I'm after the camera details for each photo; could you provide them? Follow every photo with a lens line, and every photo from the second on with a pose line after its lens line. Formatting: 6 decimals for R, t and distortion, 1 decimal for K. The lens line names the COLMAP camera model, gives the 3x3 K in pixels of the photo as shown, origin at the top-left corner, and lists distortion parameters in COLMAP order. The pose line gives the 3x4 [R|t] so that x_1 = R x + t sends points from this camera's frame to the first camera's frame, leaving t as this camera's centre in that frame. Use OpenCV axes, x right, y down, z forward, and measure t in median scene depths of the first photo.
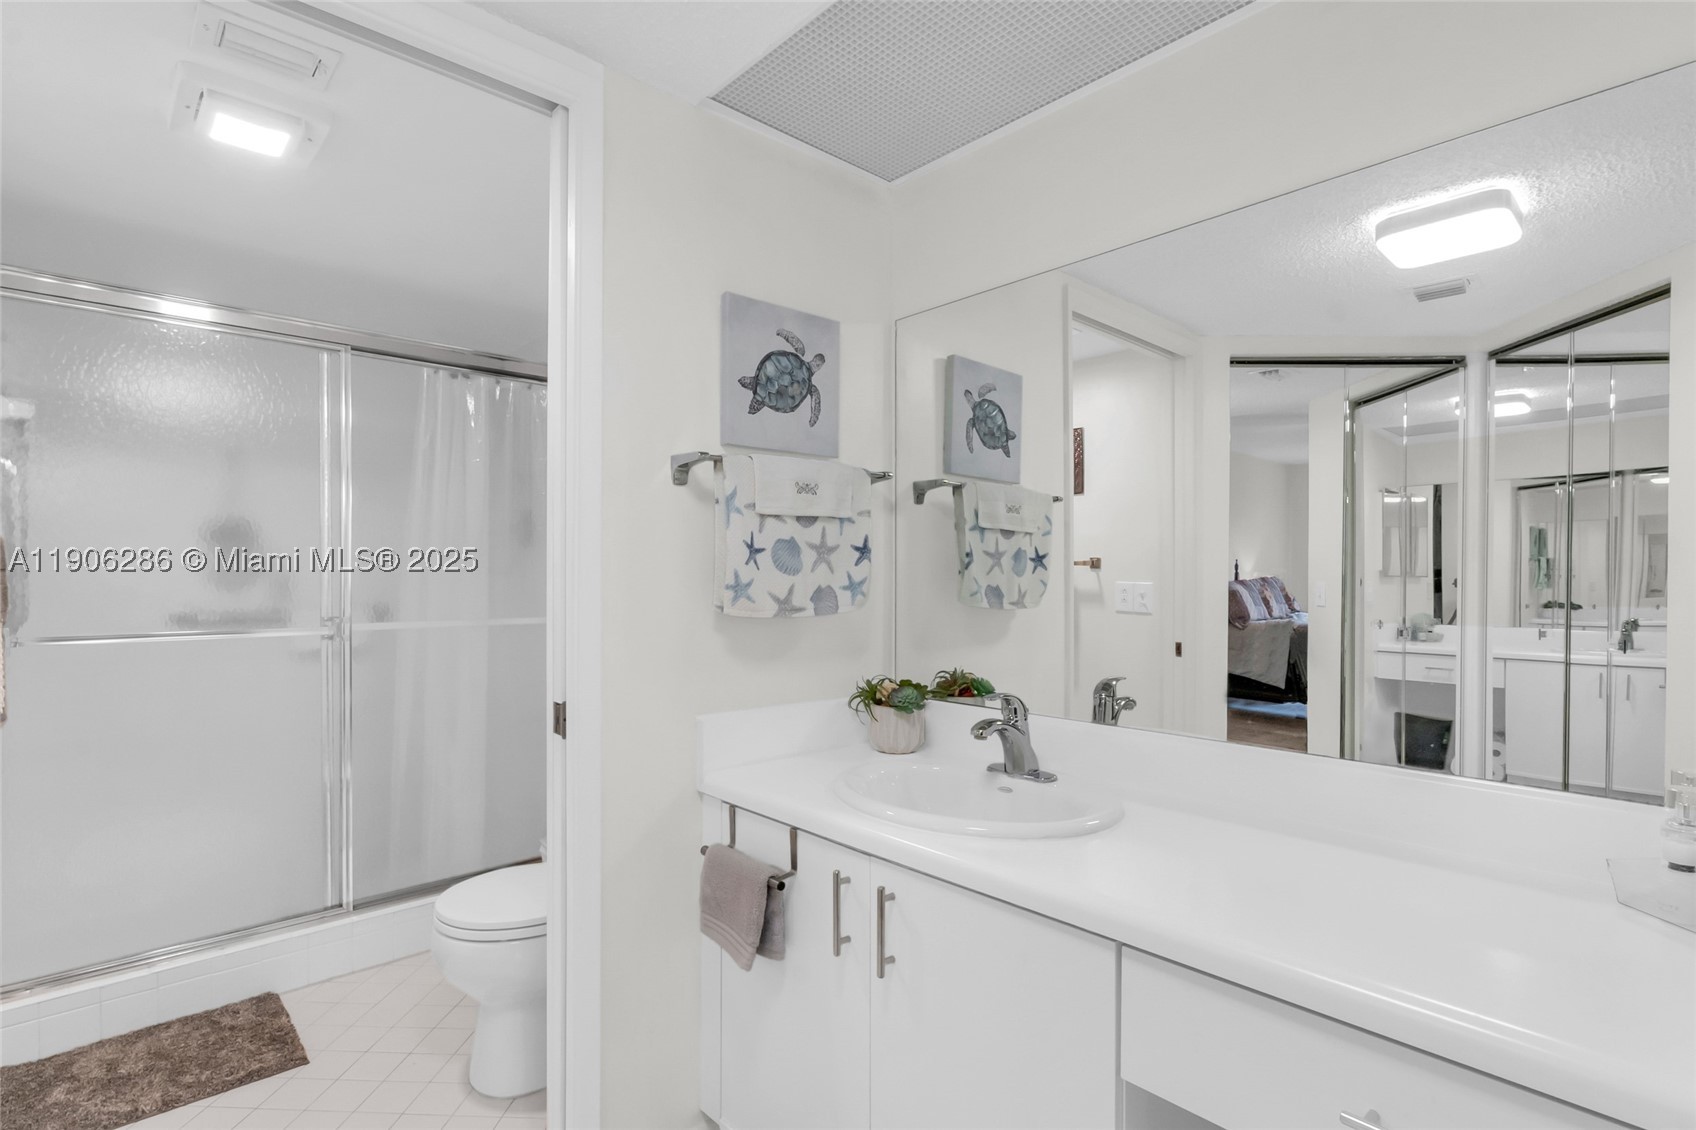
lens RADIAL K [[829.8, 0, 848.3], [0, 829.8, 578.7], [0, 0, 1]] dist [-0.001618, -0.000367]
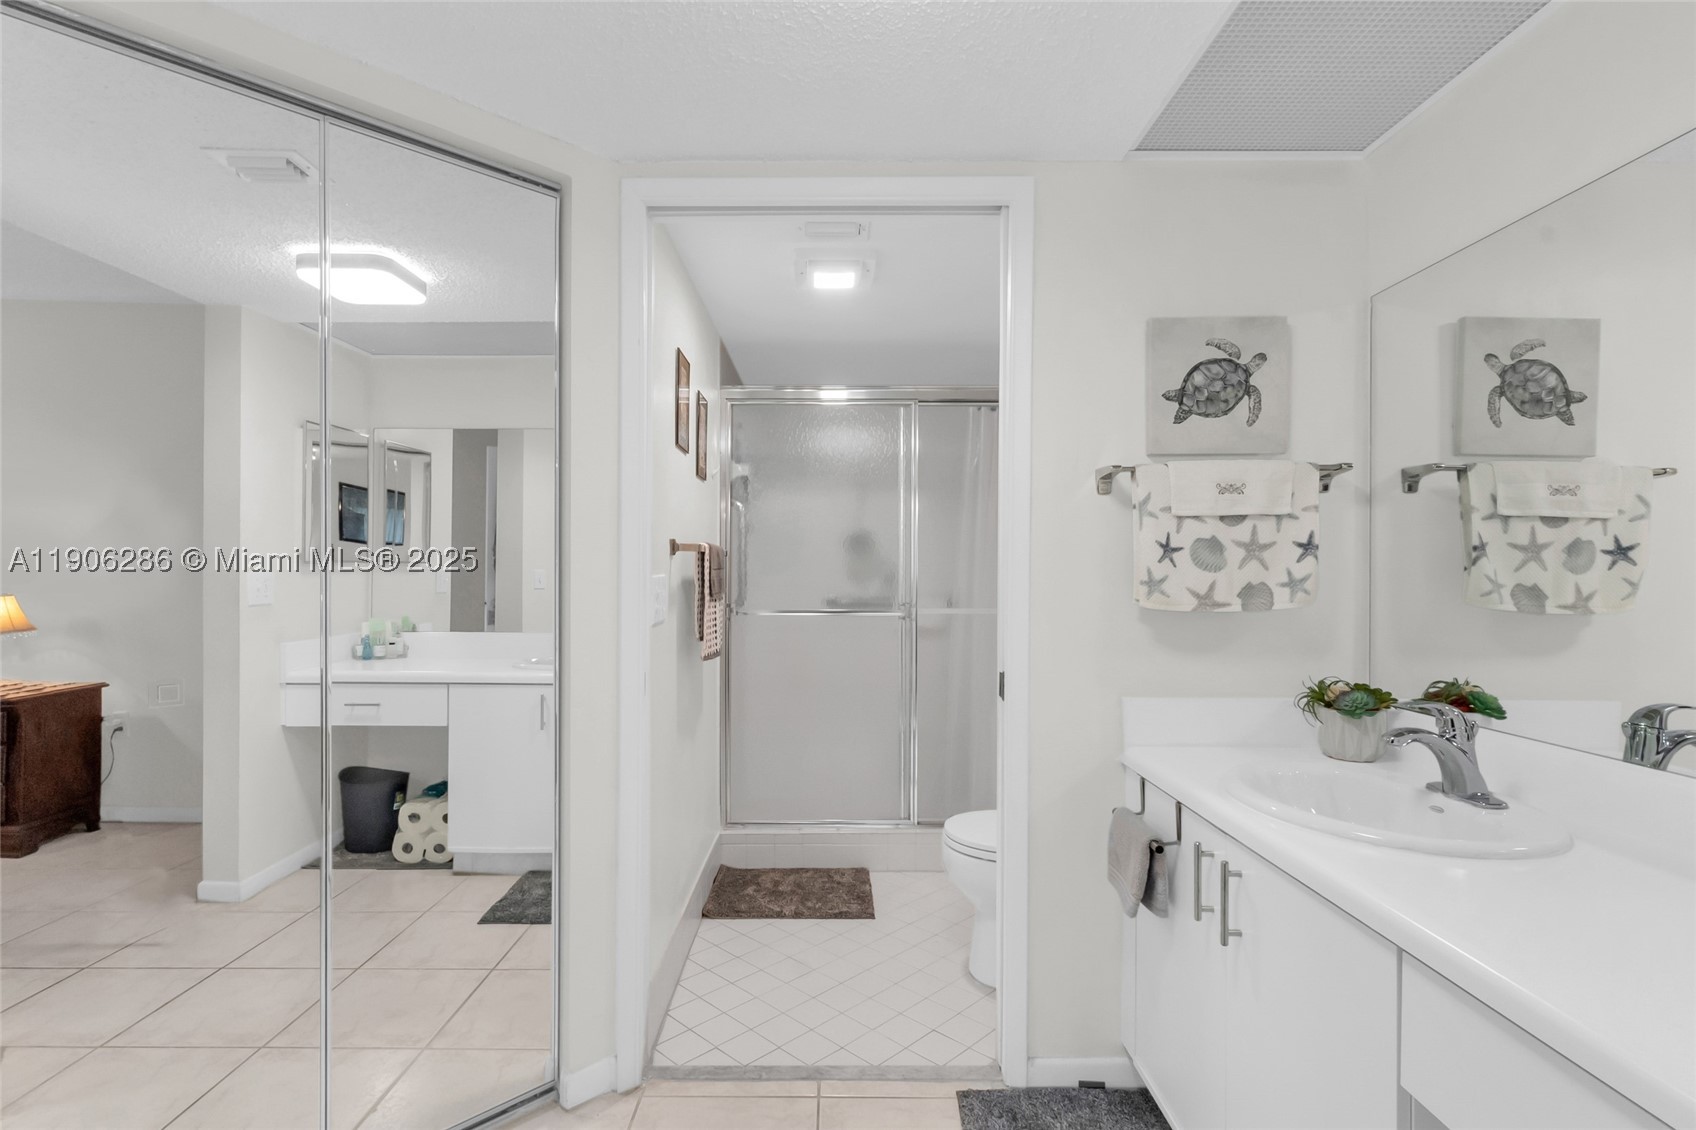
lens RADIAL K [[865.9, 0, 848.0], [0, 865.9, 565.0], [0, 0, 1]] dist [-0.000533, 0.000482]
pose [[0.733598, -0.005231, -0.679563, 0.319569], [-0.002430, 0.999944, -0.010320, -0.000734], [0.679579, 0.009223, 0.733544, -0.115623]]
